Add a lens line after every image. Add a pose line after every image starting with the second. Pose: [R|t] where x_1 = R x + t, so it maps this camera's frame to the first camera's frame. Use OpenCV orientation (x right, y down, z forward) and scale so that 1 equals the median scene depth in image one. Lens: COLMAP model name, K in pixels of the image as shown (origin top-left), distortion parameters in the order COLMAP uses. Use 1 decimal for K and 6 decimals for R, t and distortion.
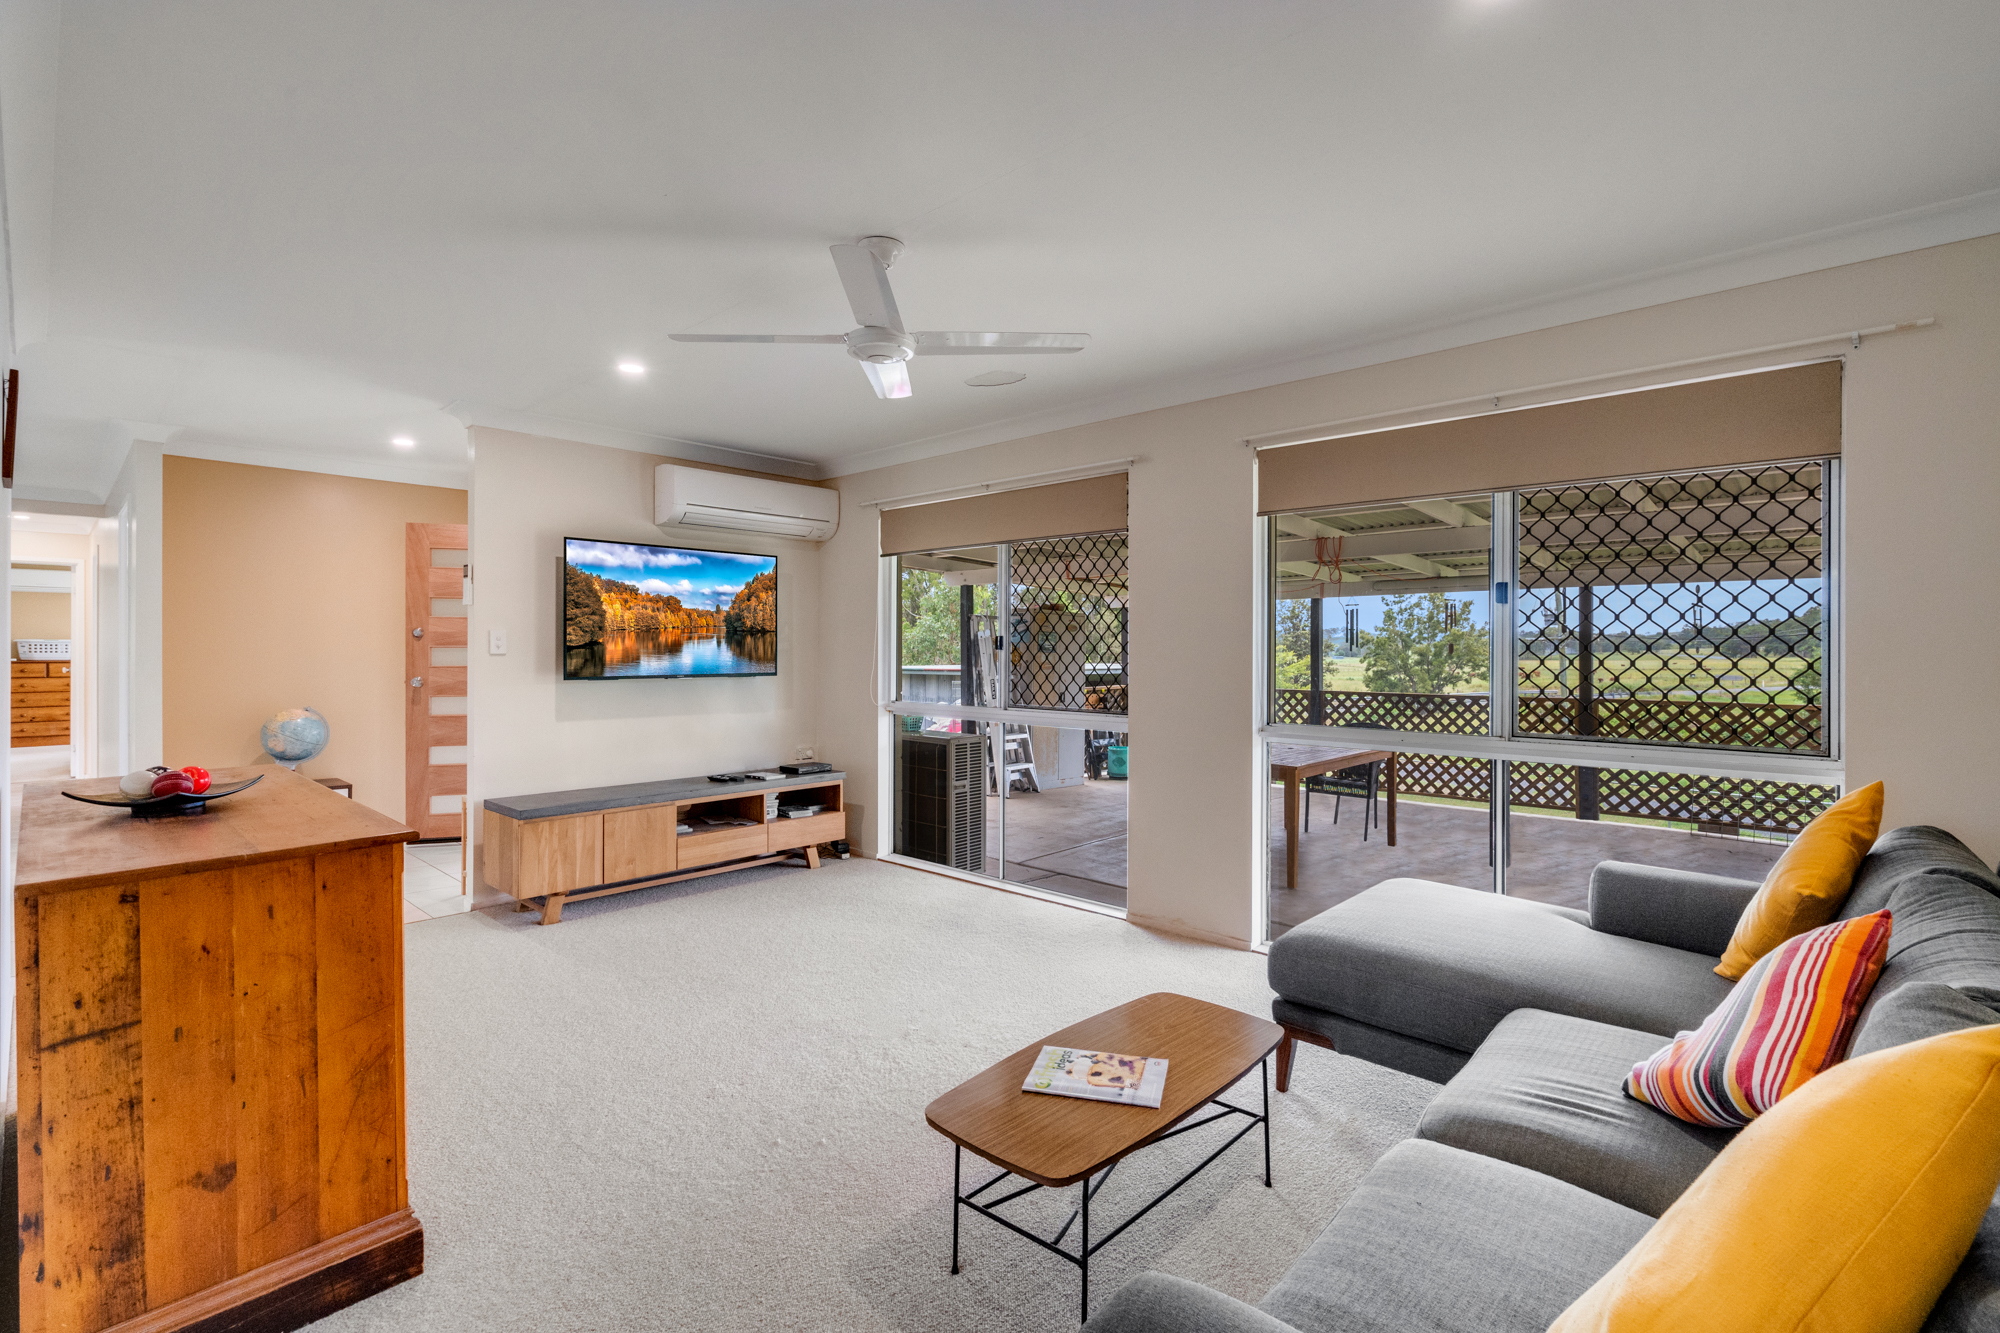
lens RADIAL K [[912.8, 0, 988.9], [0, 912.8, 639.4], [0, 0, 1]] dist [-0.001609, -0.000063]
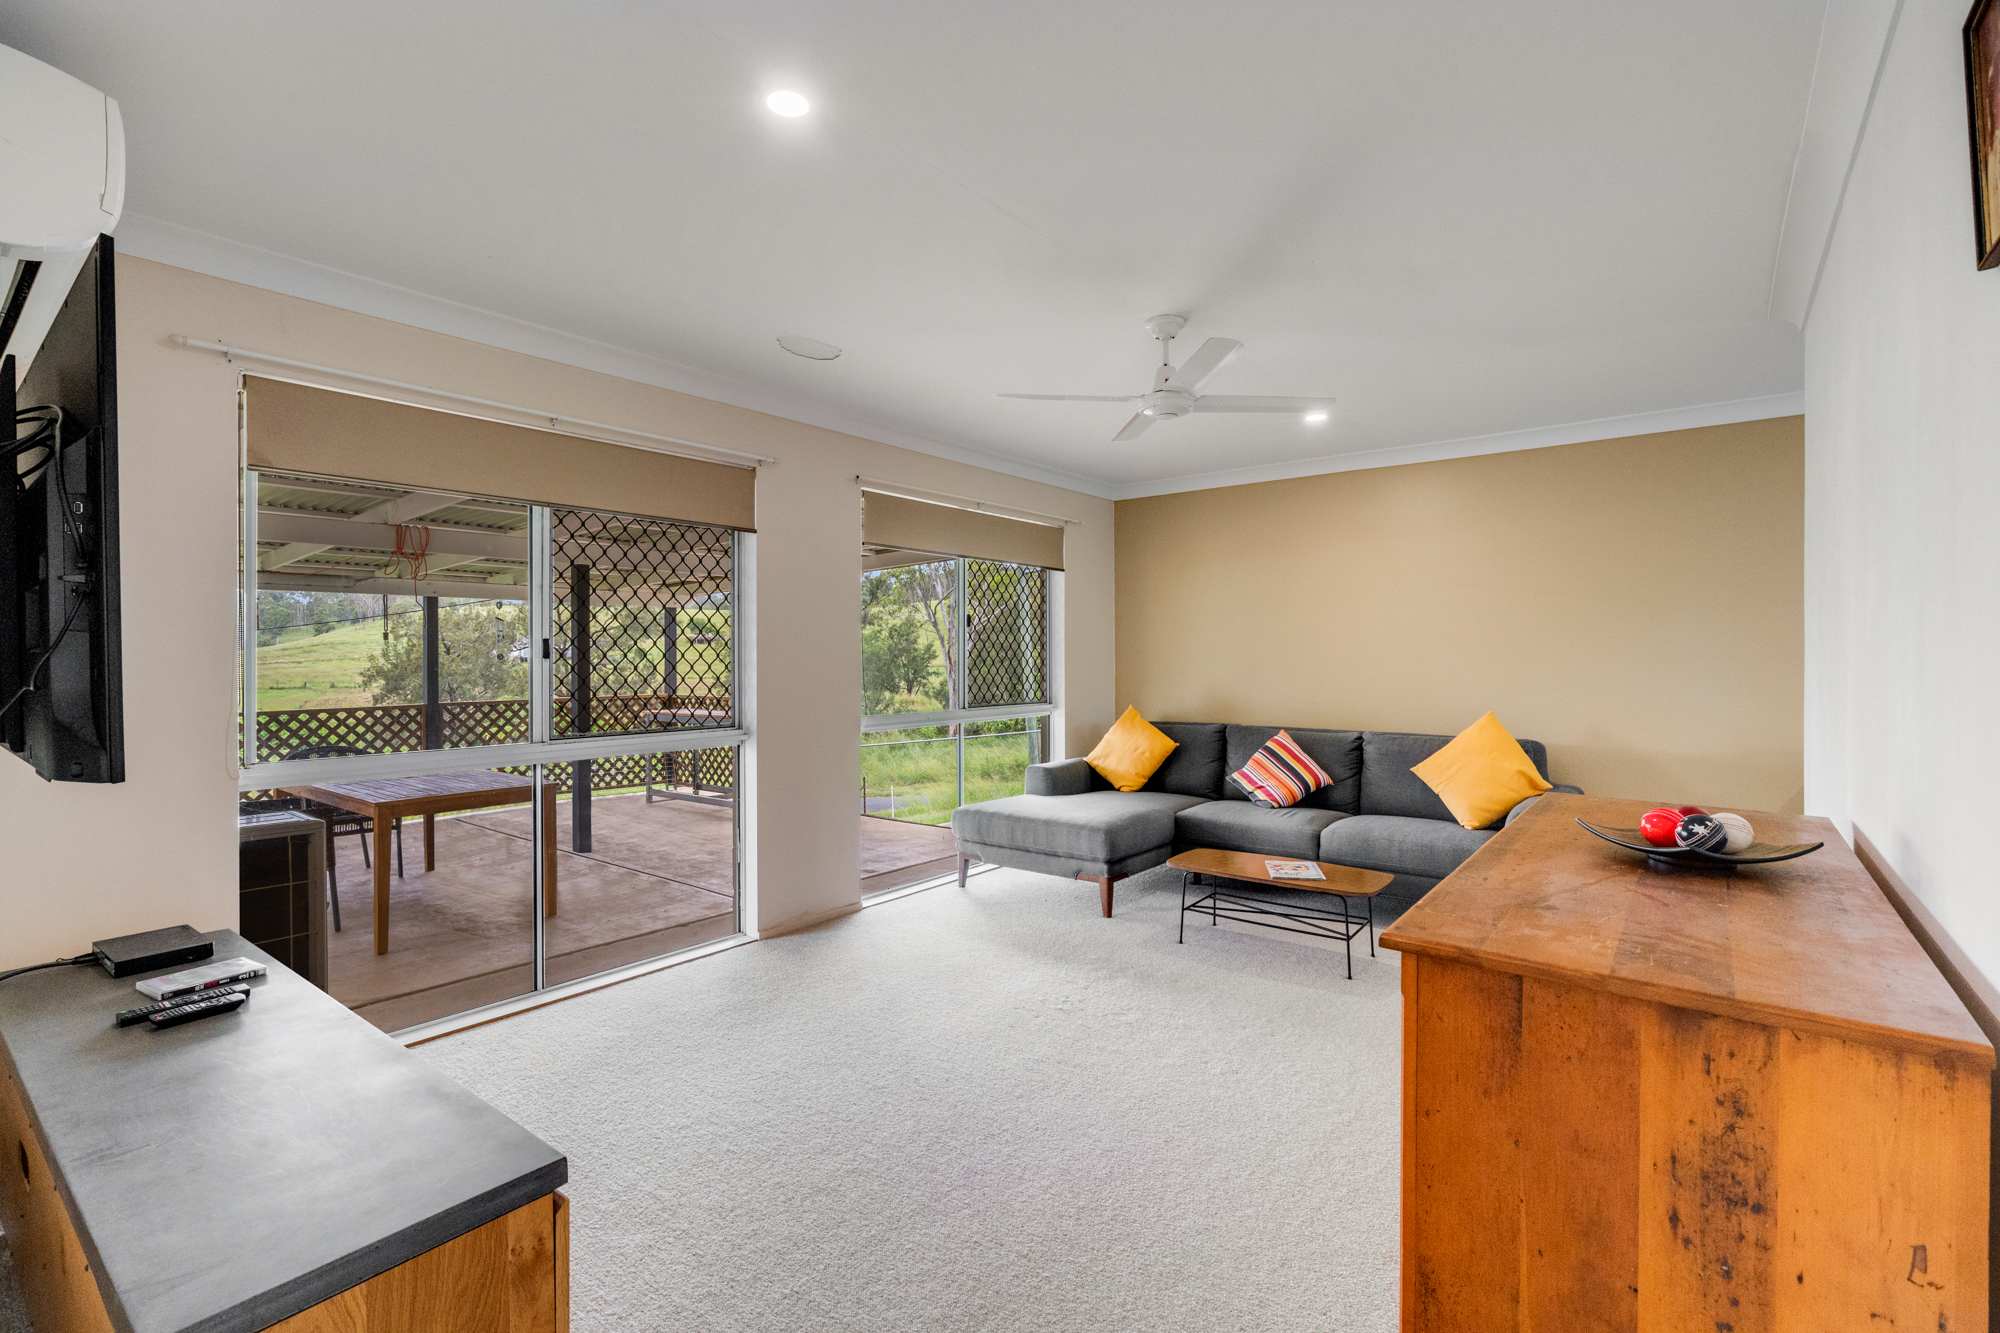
lens RADIAL K [[912.8, 0, 988.9], [0, 912.8, 639.4], [0, 0, 1]] dist [-0.001609, -0.000063]
pose [[-0.085035, 0.010169, 0.996326, -0.673007], [-0.004204, 0.999935, -0.010564, 0.002437], [-0.996369, -0.005086, -0.084987, 0.691894]]
